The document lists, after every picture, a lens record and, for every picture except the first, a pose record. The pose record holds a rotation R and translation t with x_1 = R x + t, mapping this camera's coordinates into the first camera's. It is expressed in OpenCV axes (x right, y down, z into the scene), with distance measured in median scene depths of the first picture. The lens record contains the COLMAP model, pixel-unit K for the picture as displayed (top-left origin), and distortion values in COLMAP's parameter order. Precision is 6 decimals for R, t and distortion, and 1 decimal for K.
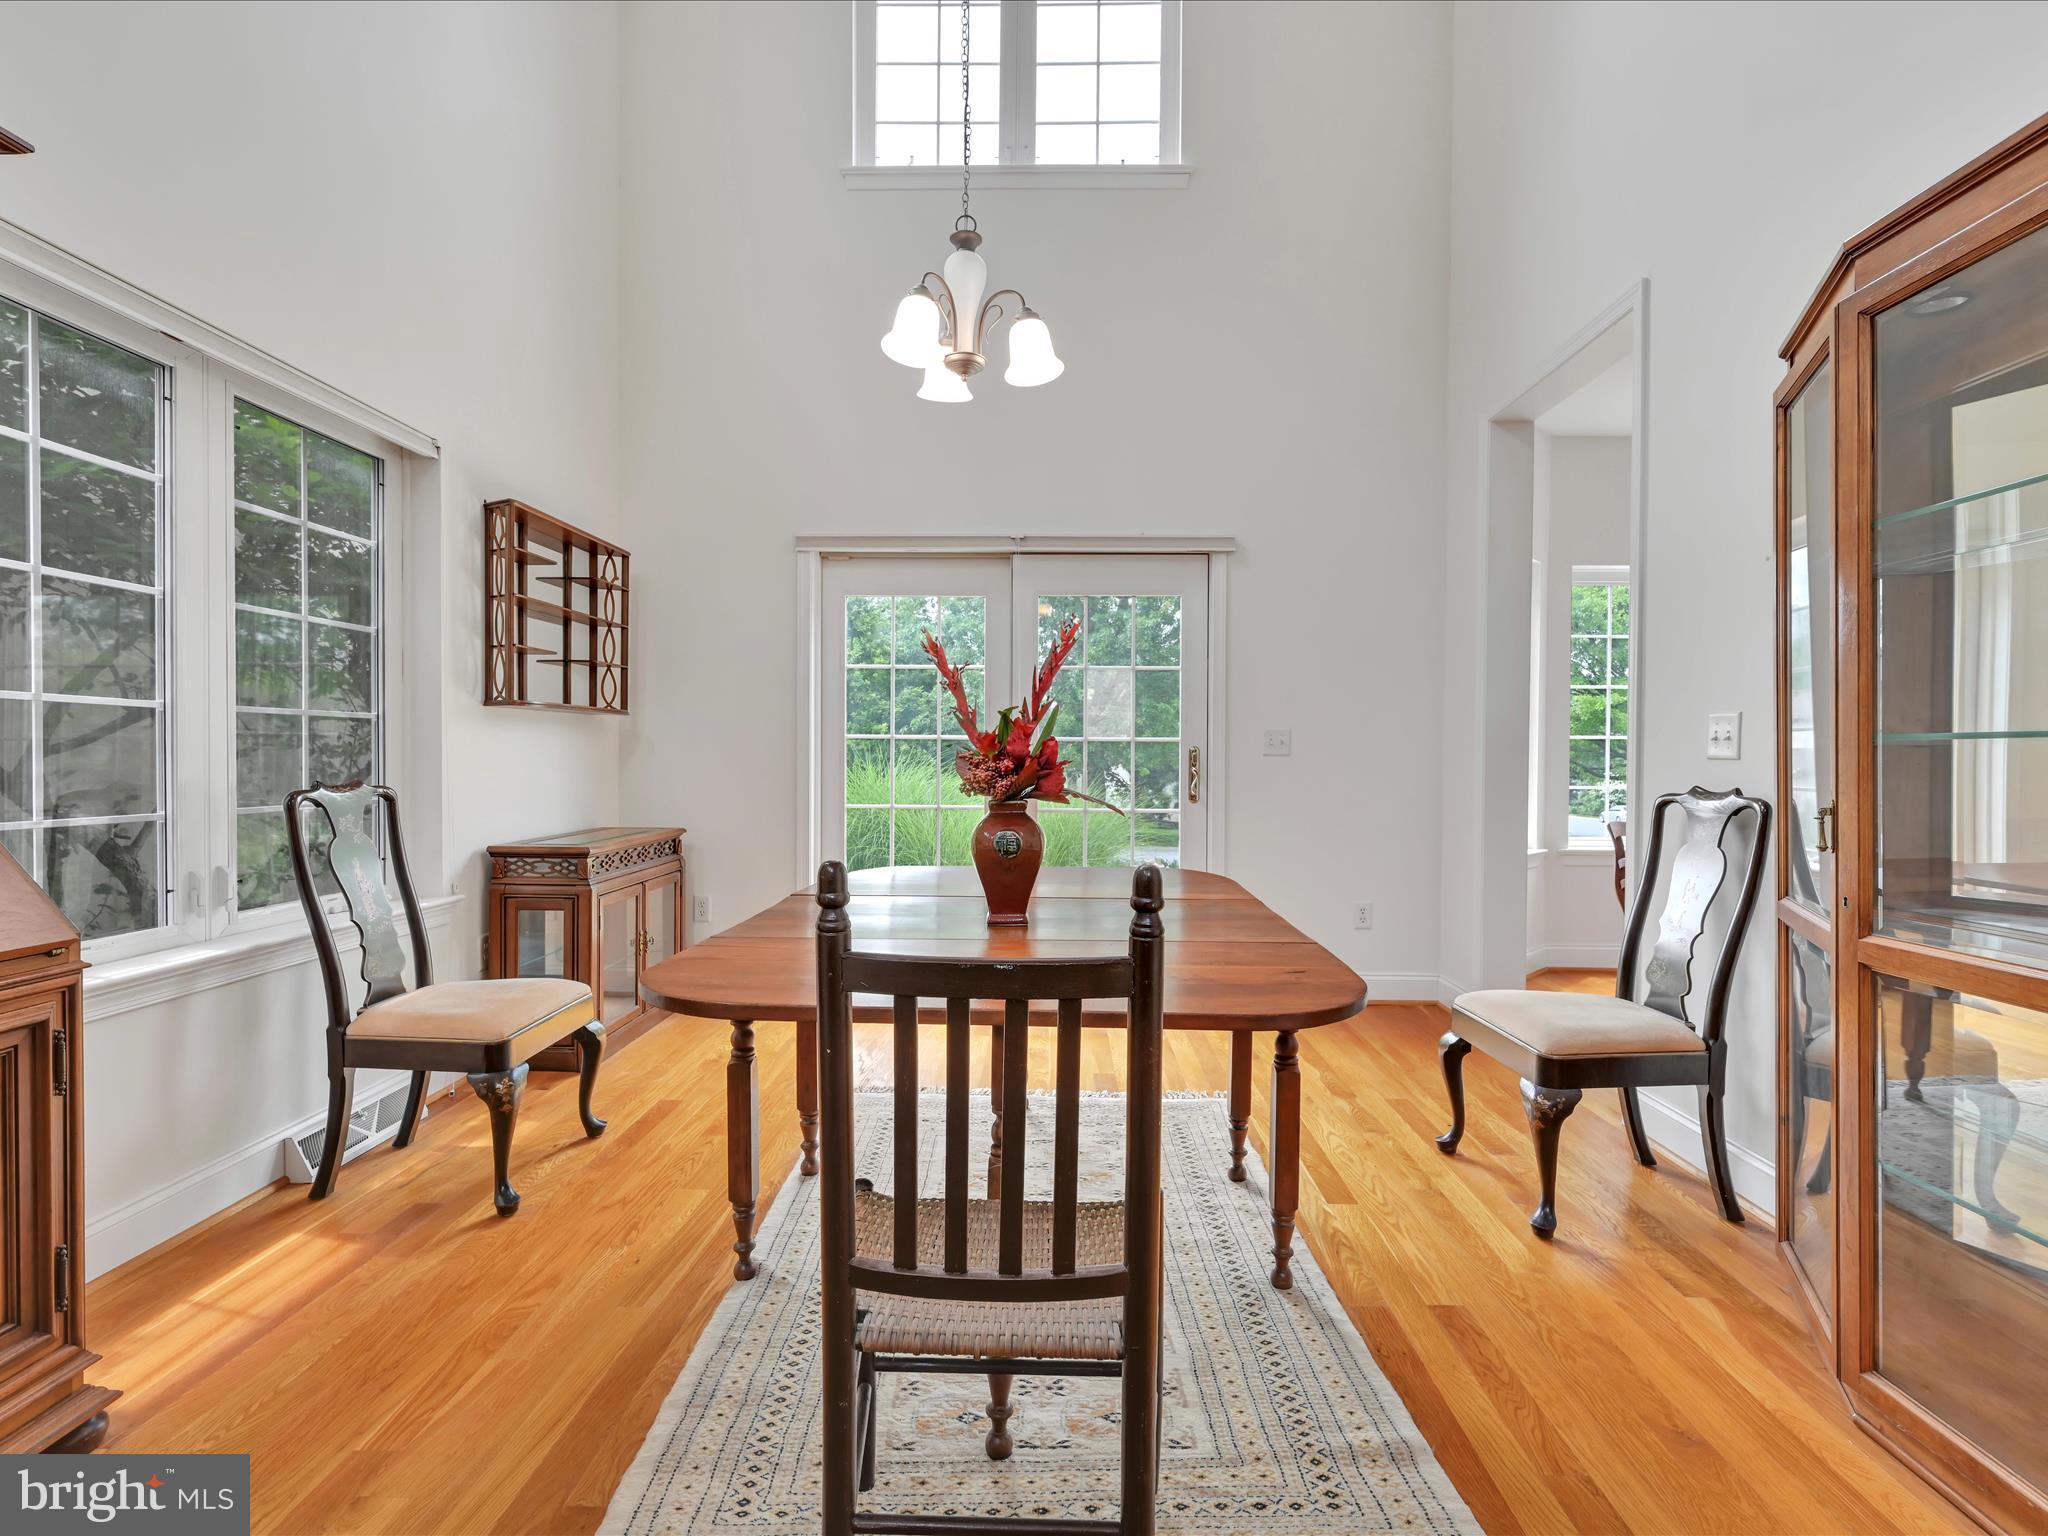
lens RADIAL K [[1229.9, 0, 1017.8], [0, 1229.9, 764.2], [0, 0, 1]] dist [0.002240, 0.002054]
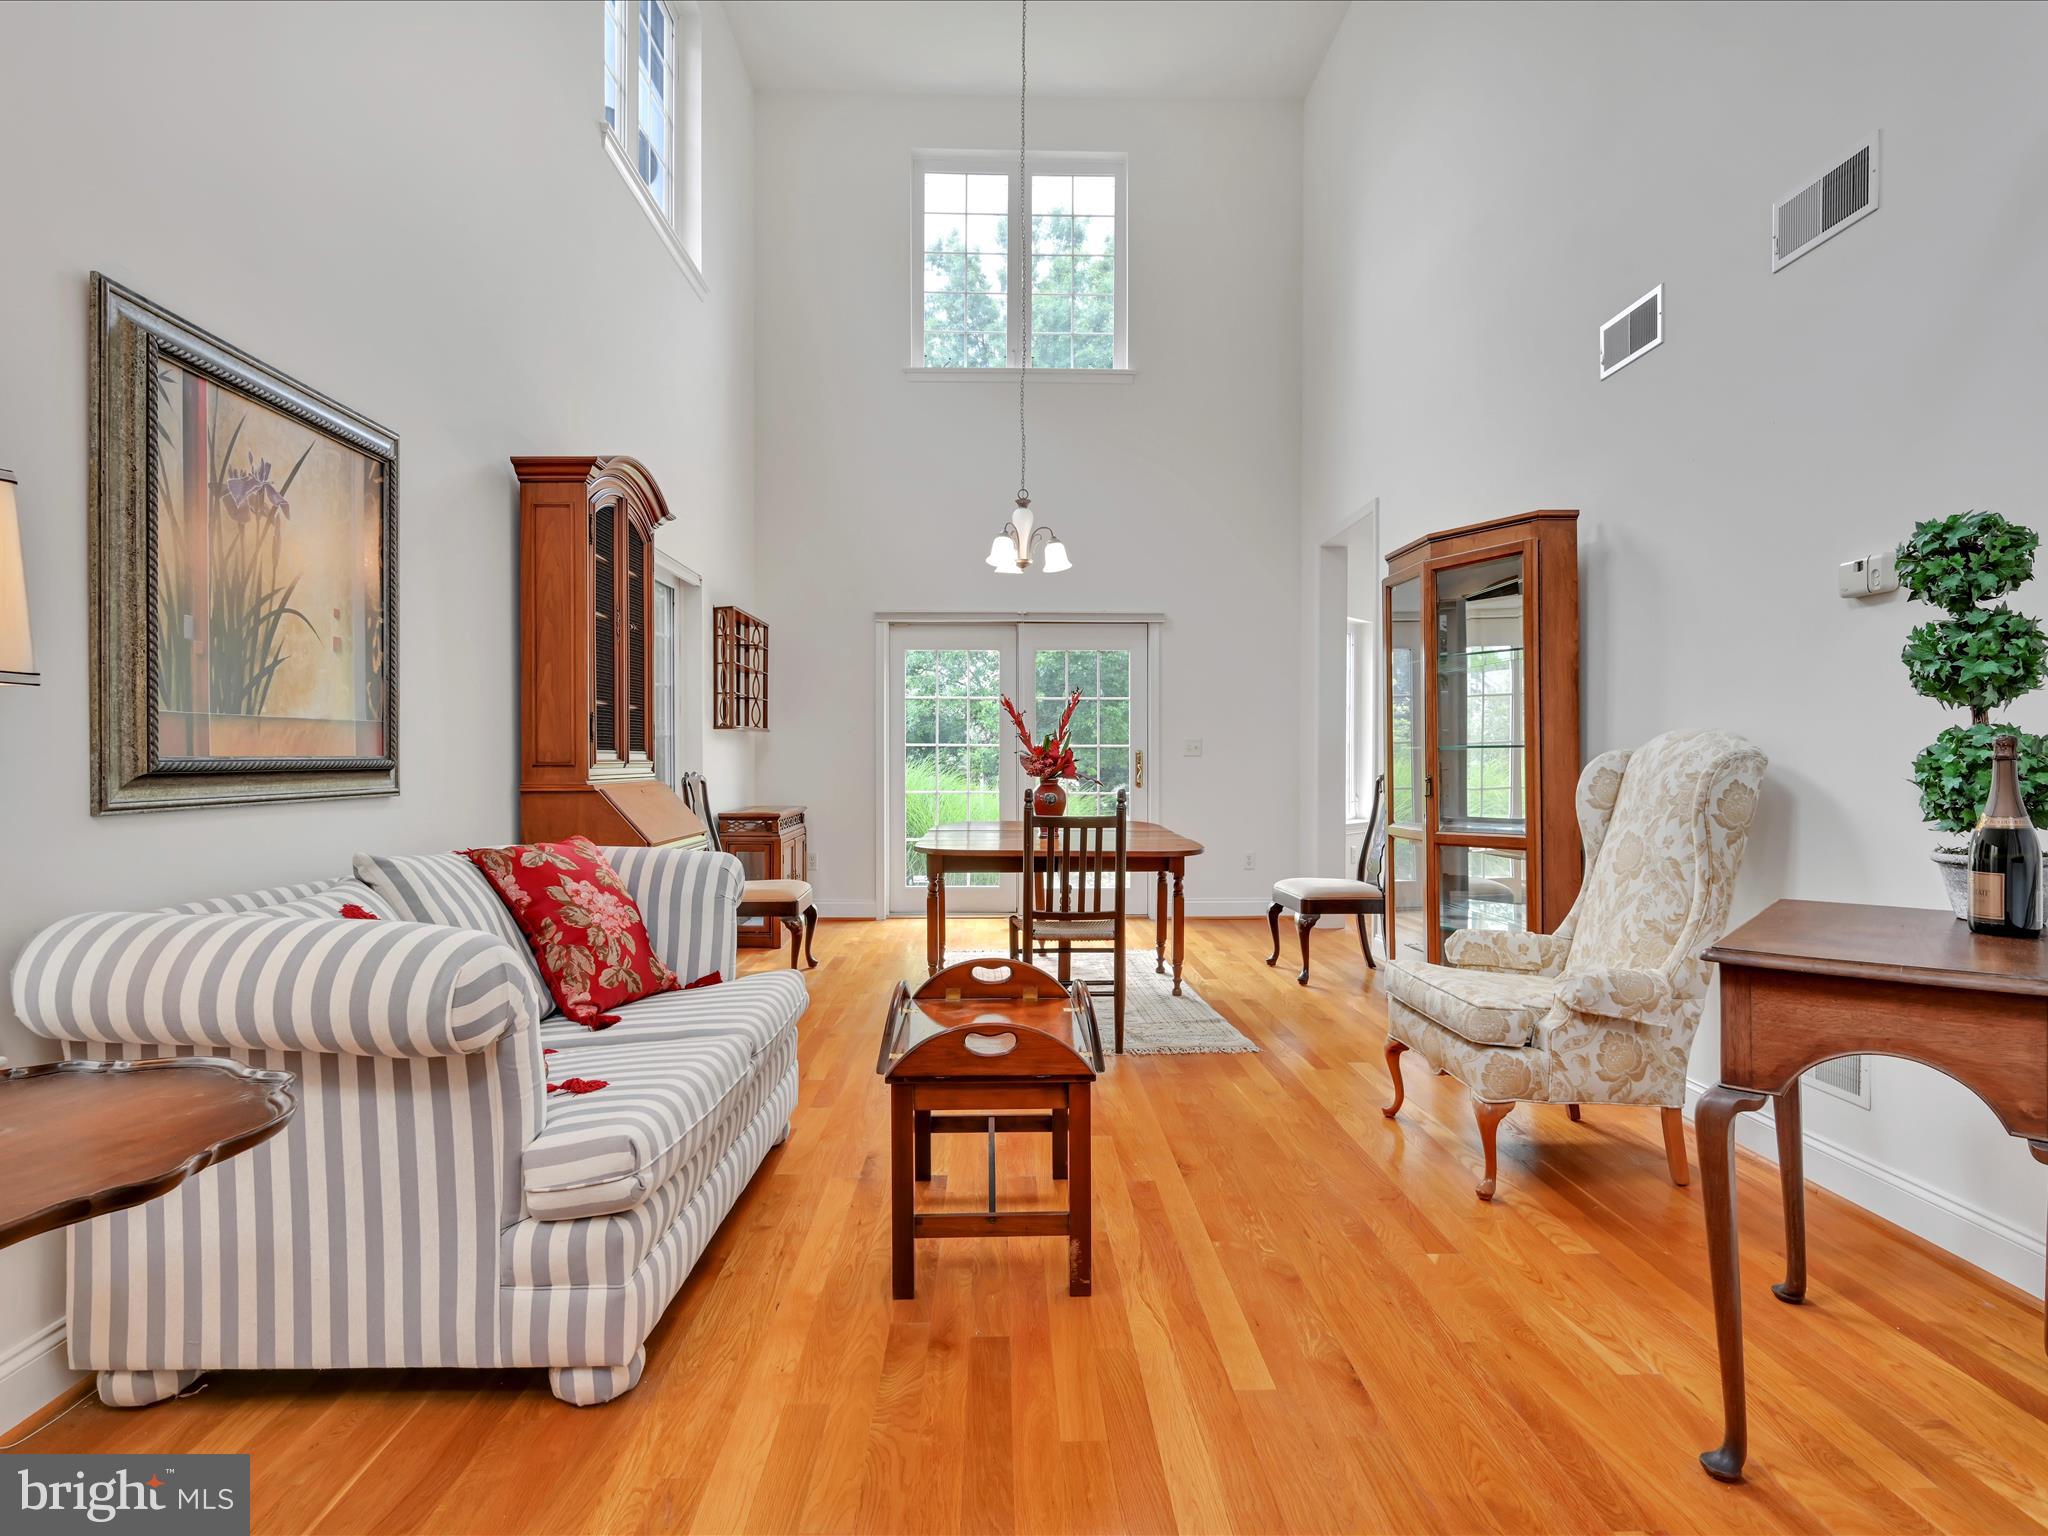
lens RADIAL K [[1497.0, 0, 1027.1], [0, 1497.0, 766.5], [0, 0, 1]] dist [-0.009063, -0.001896]
pose [[0.997982, -0.005941, 0.063223, -0.192945], [0.005955, 0.999982, -0.000036, 0.008429], [-0.063222, 0.000413, 0.997999, -1.447820]]
